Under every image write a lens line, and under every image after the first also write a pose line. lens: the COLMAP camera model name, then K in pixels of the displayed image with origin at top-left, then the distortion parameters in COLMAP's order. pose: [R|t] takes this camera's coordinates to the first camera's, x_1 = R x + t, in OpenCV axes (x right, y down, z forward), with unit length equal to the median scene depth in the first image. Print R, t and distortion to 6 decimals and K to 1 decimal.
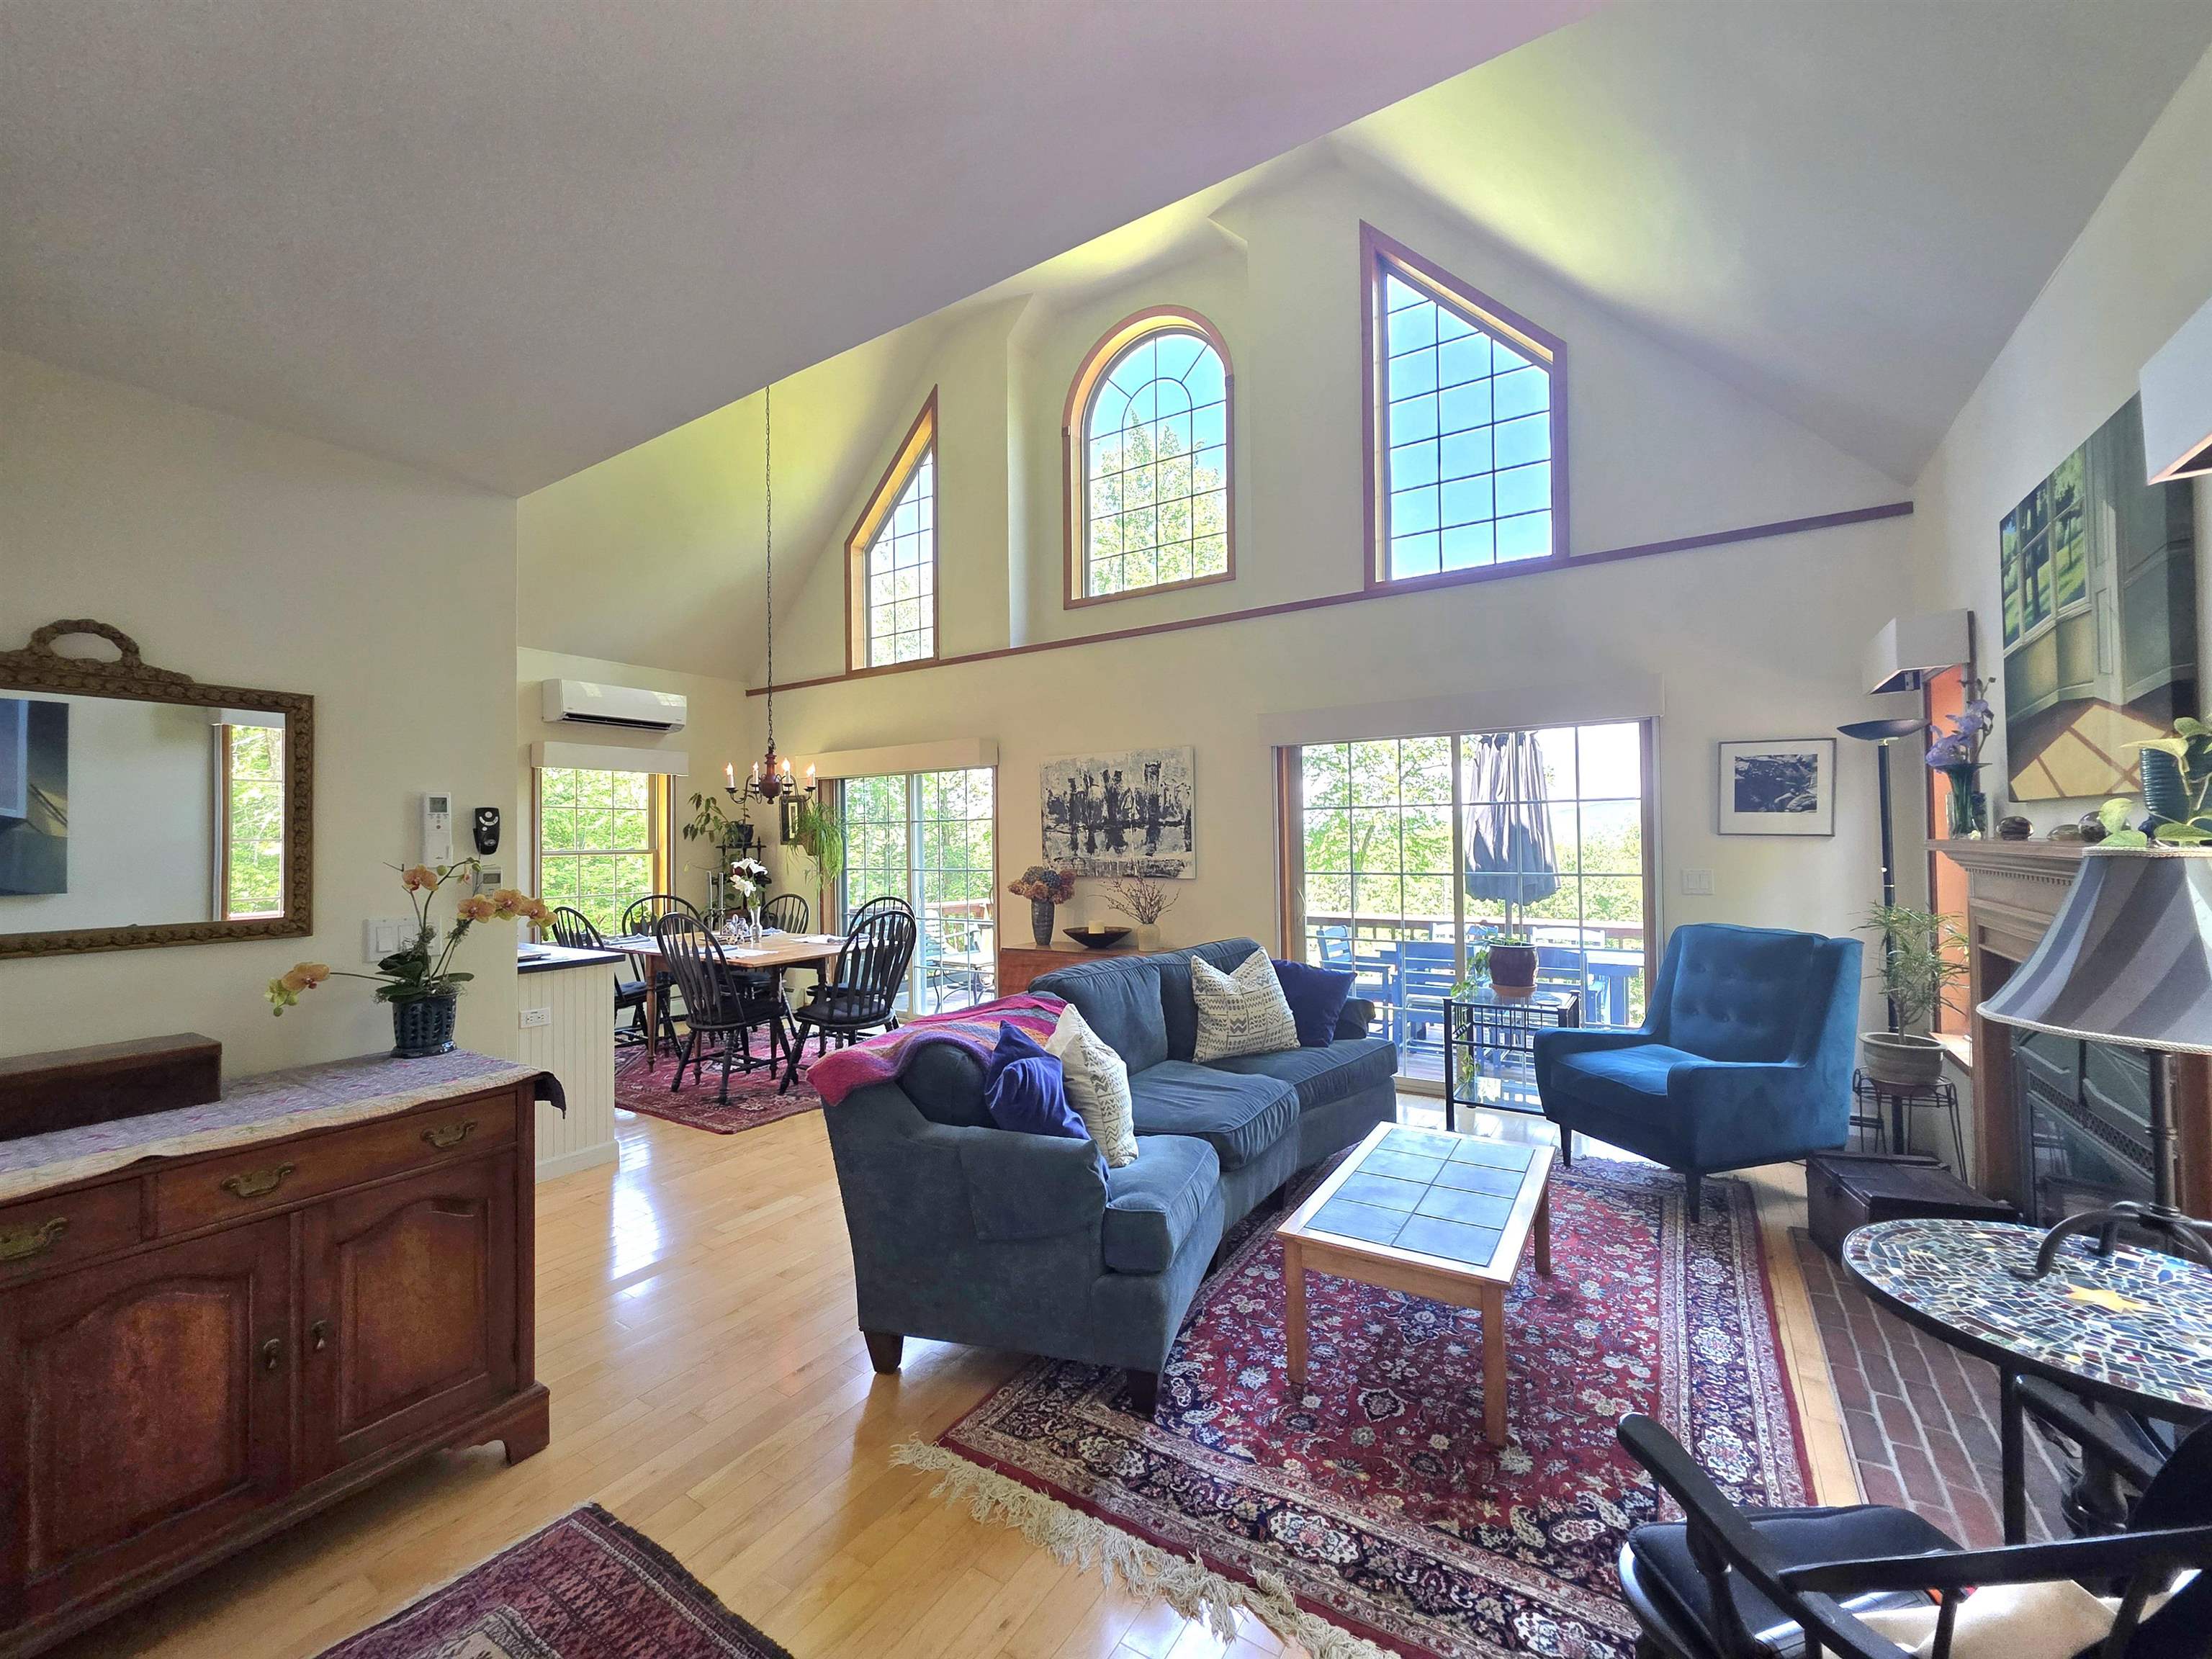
lens RADIAL K [[889.0, 0, 1117.9], [0, 889.0, 824.8], [0, 0, 1]] dist [0.003764, 0.001011]
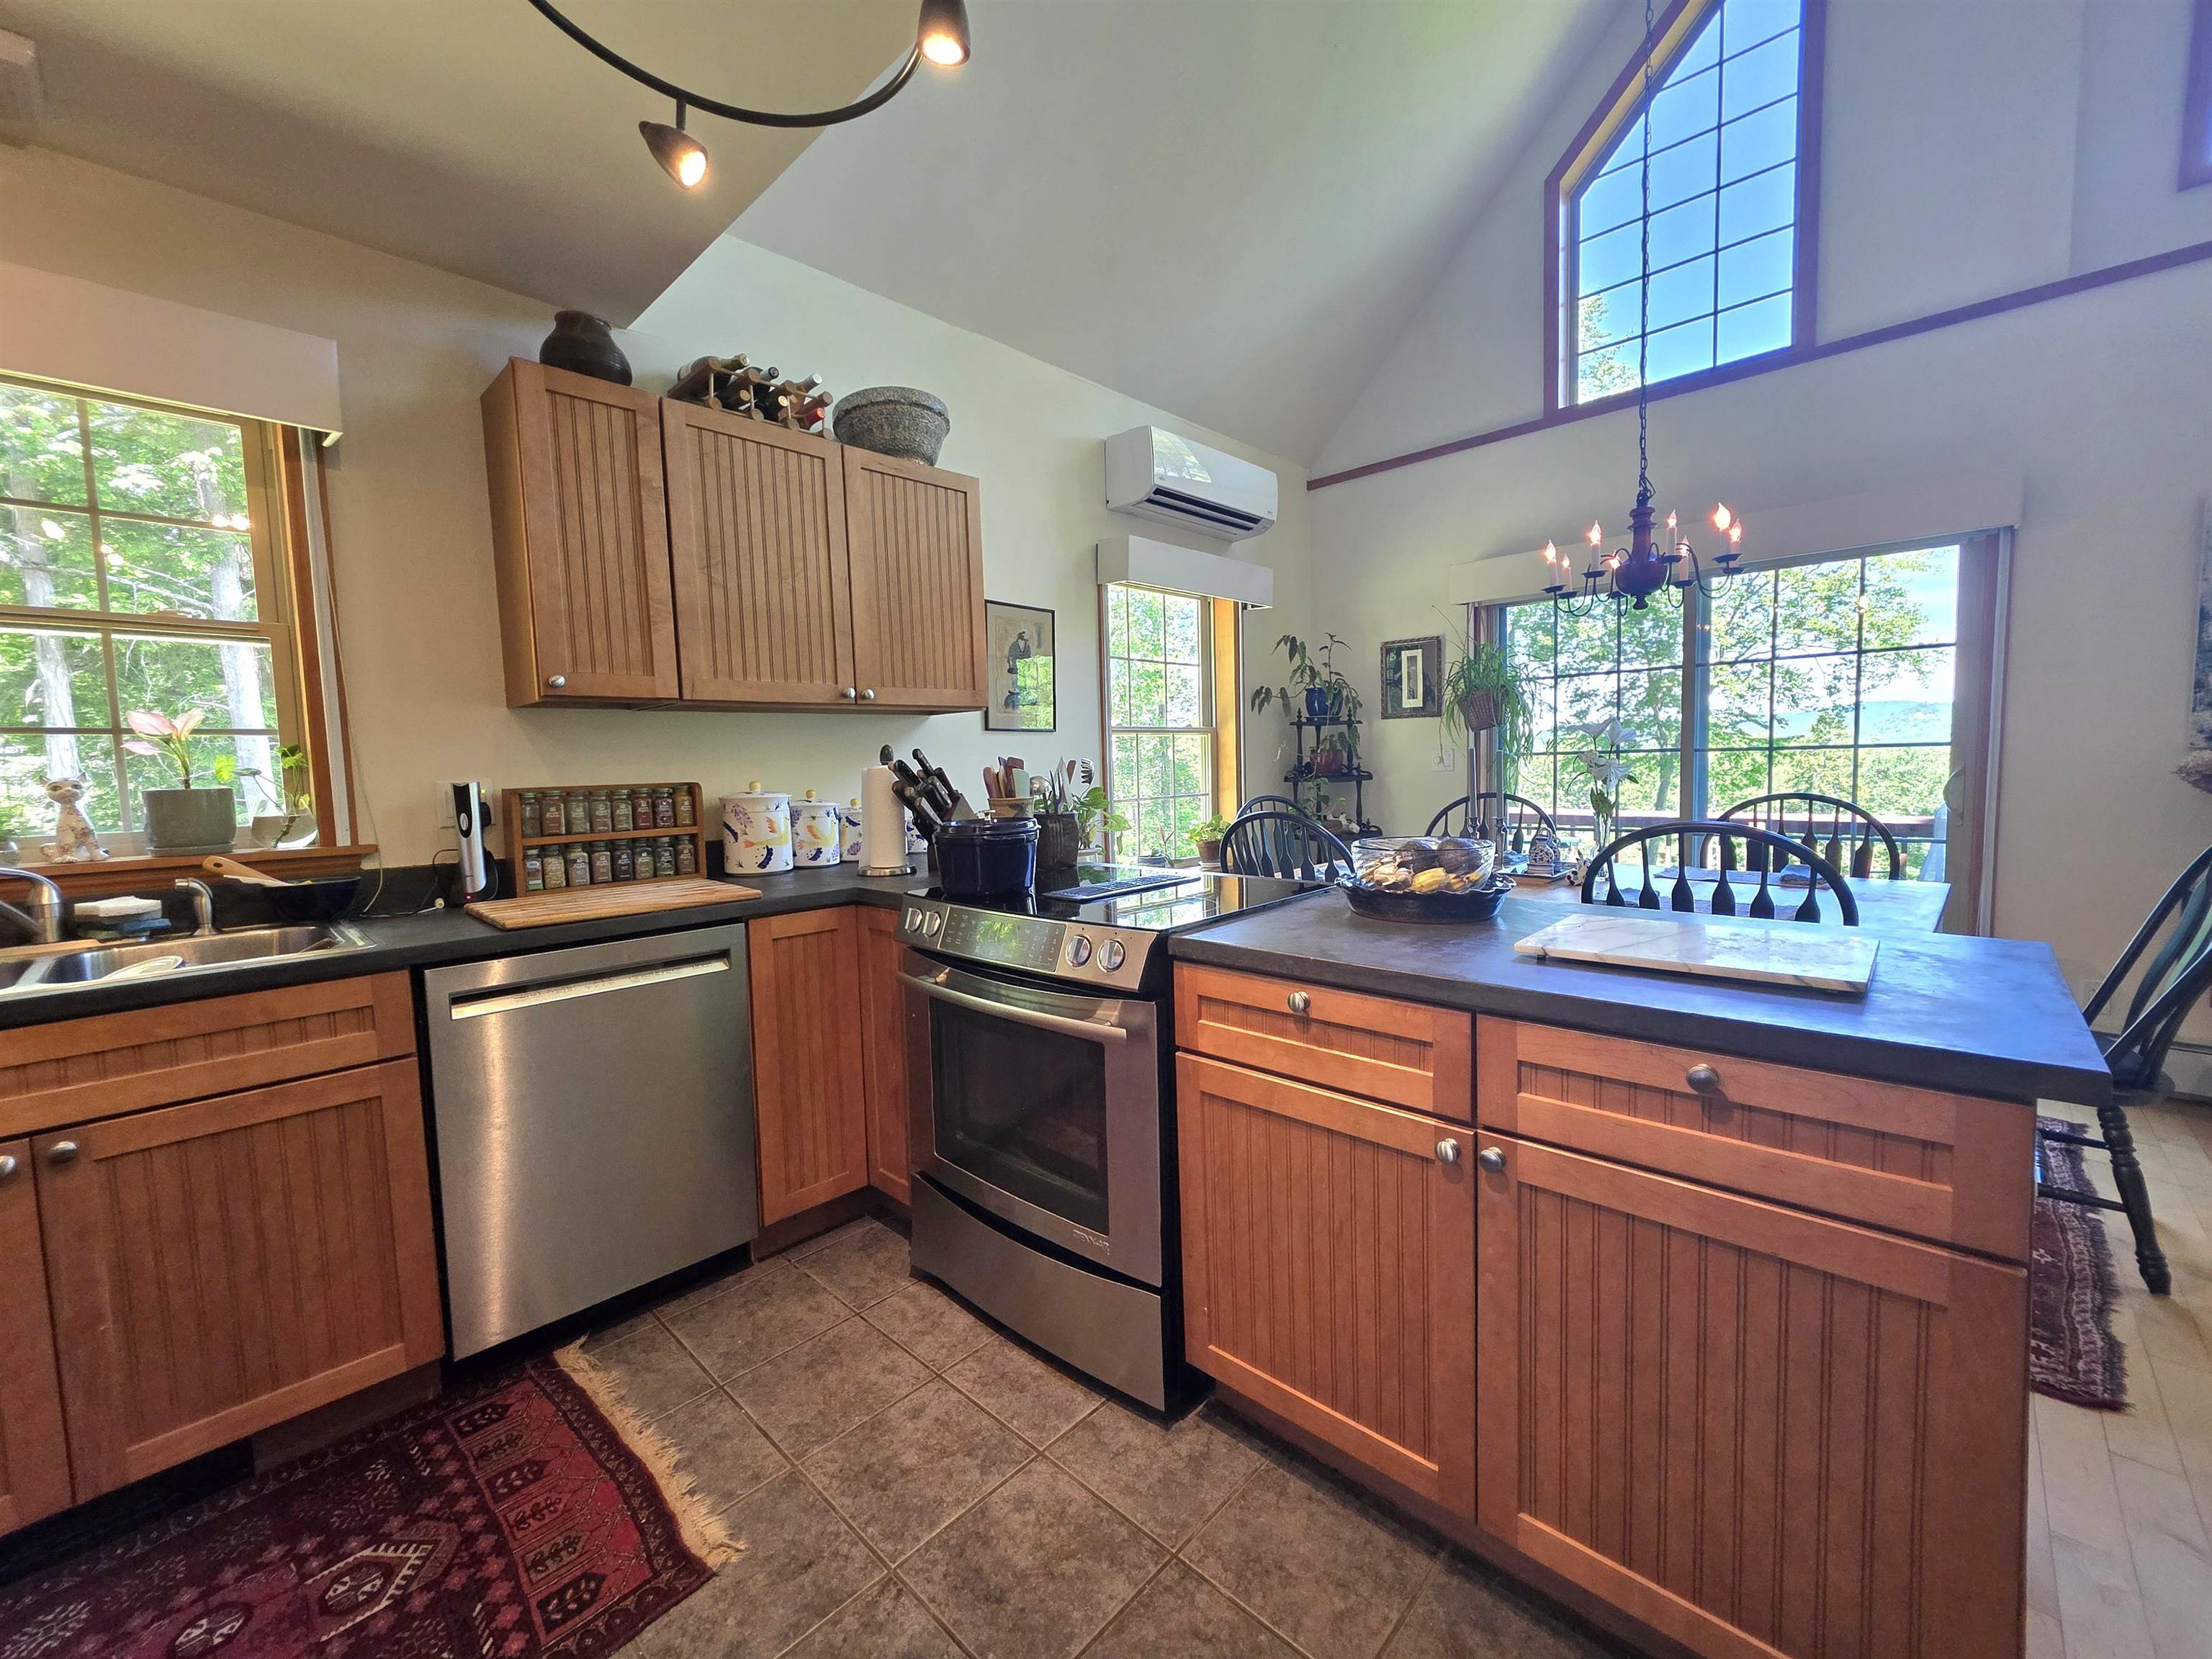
lens RADIAL K [[889.0, 0, 1125.0], [0, 889.0, 838.8], [0, 0, 1]] dist [0.003764, 0.001011]
pose [[0.985689, -0.001497, -0.168570, -0.625728], [0.019484, 0.994271, 0.105100, 0.050491], [0.167447, -0.106880, 0.980071, 0.460258]]
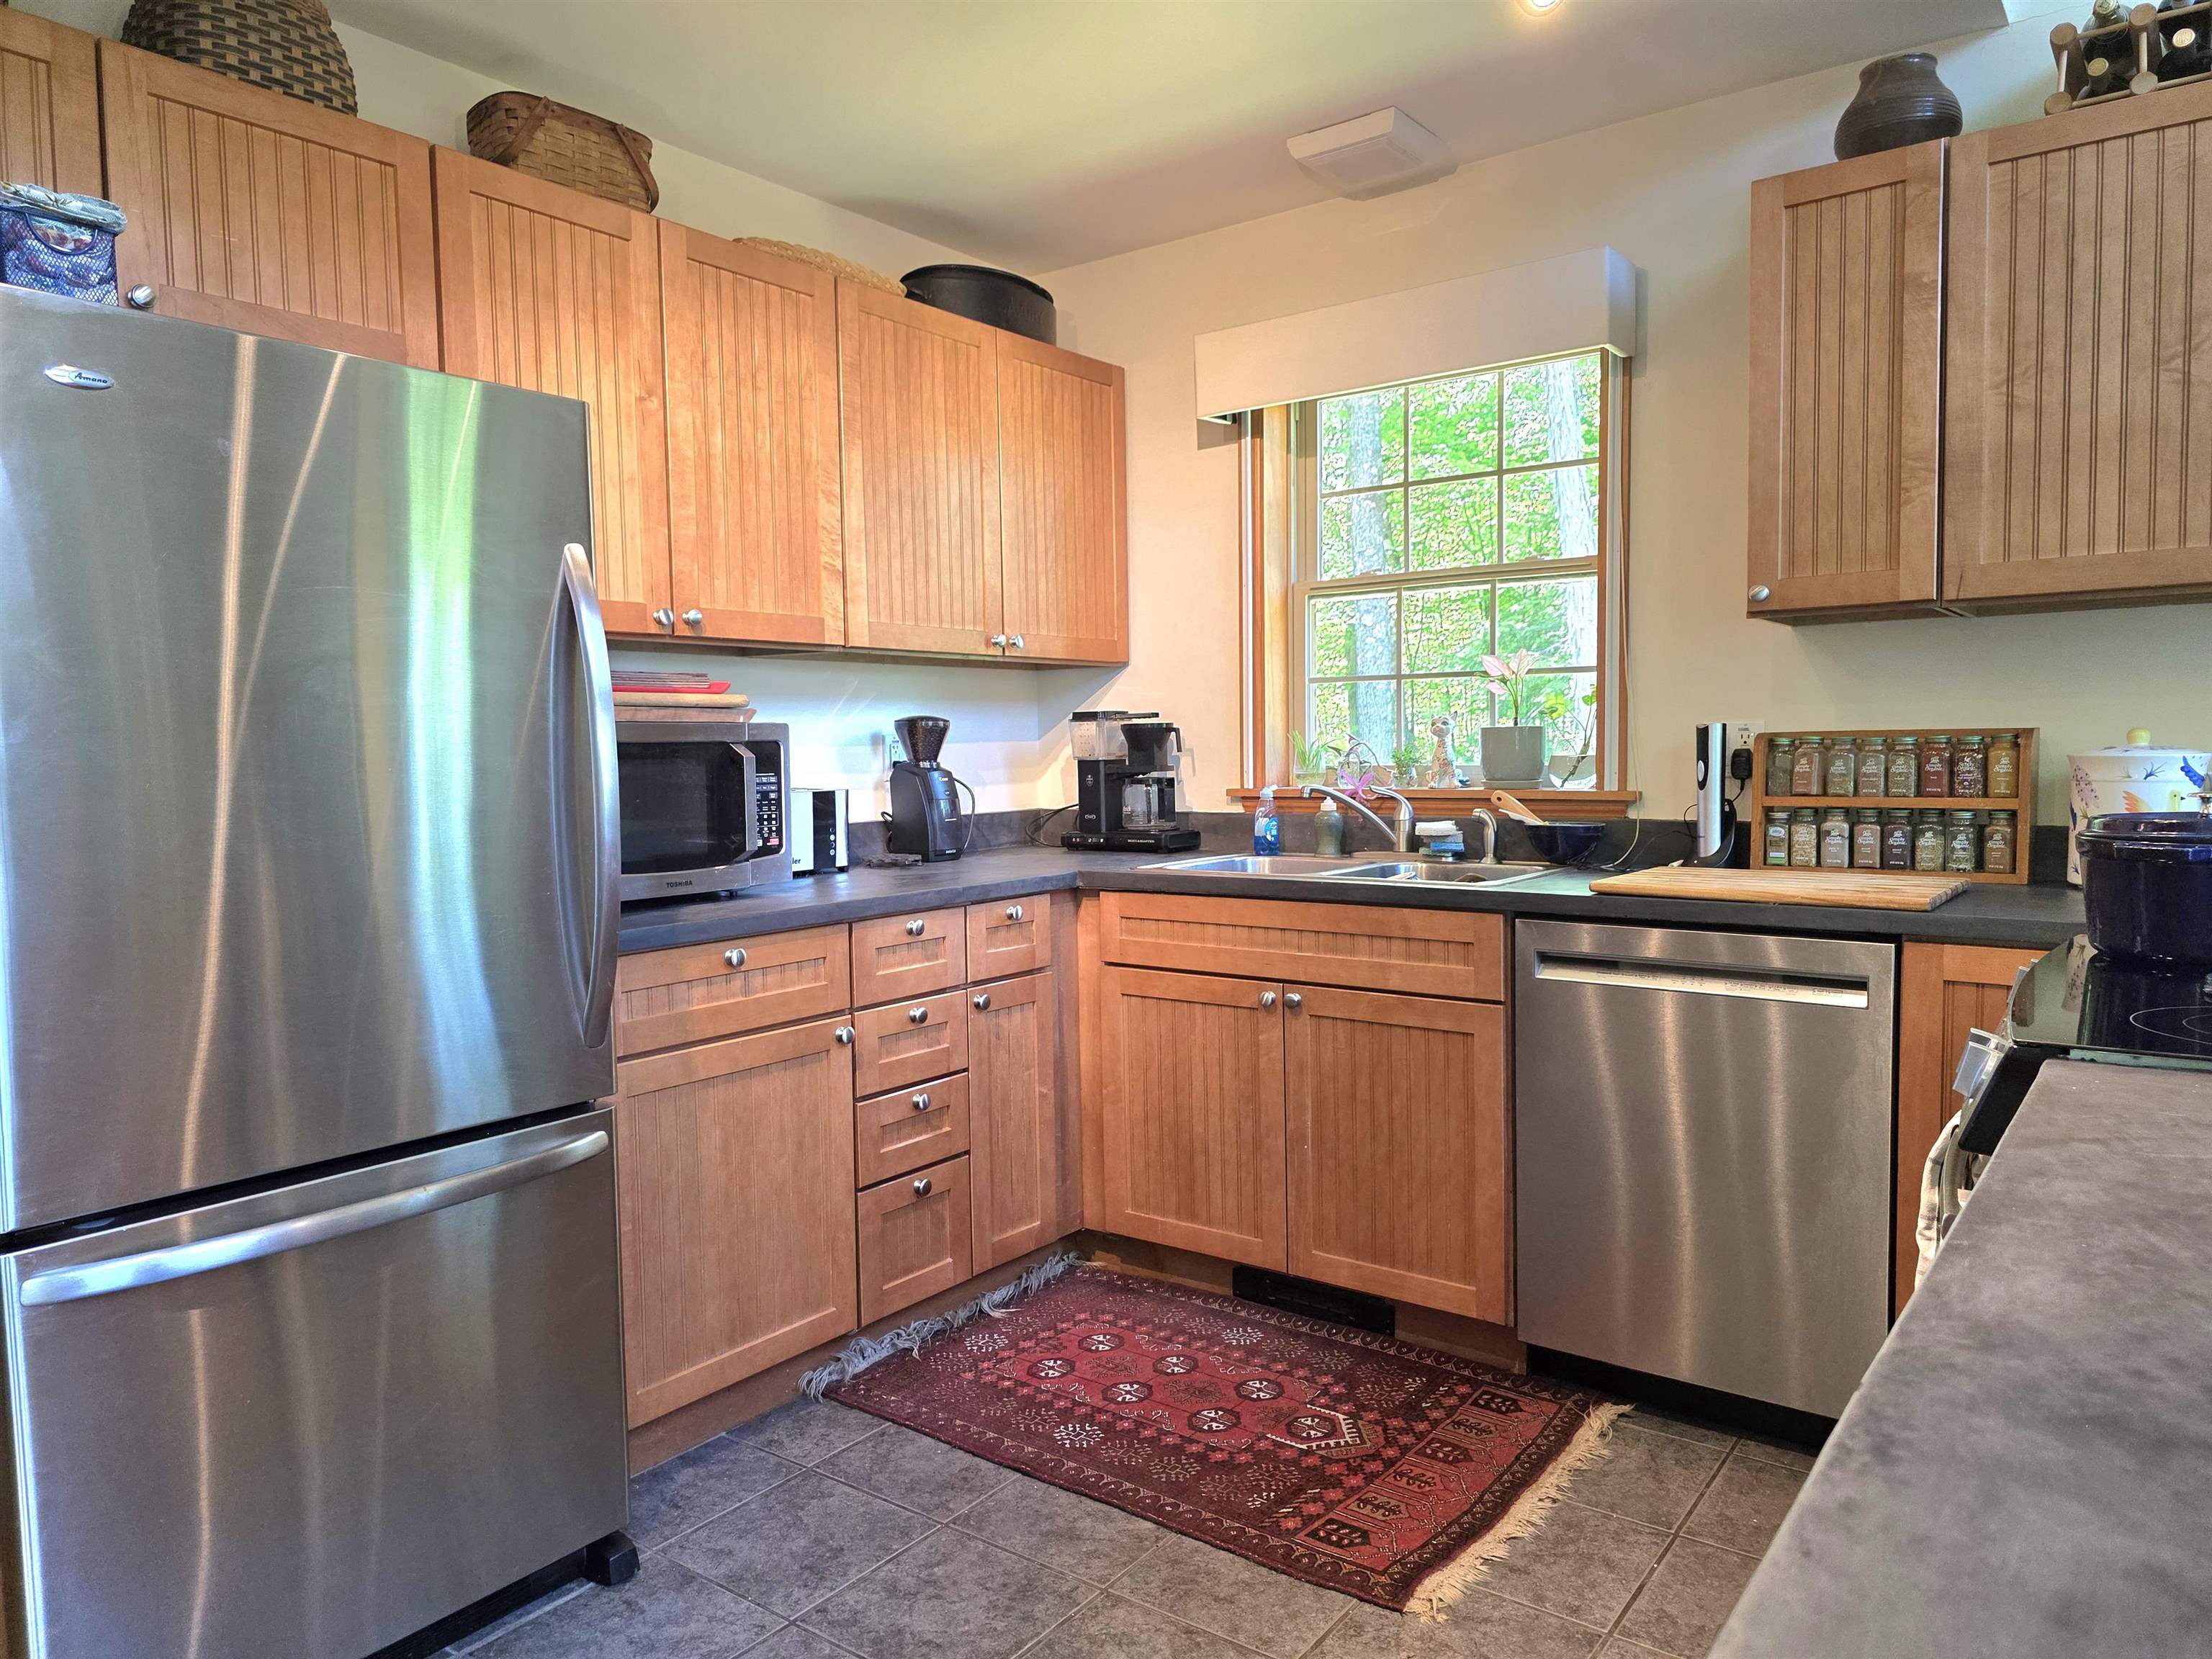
lens RADIAL K [[1488.1, 0, 1116.9], [0, 1488.1, 829.4], [0, 0, 1]] dist [0.074905, -0.068762]
pose [[-0.082384, 0.071830, -0.994009, -0.415005], [0.032850, 0.997053, 0.069328, 0.054755], [0.996059, -0.026942, -0.084501, 0.628163]]
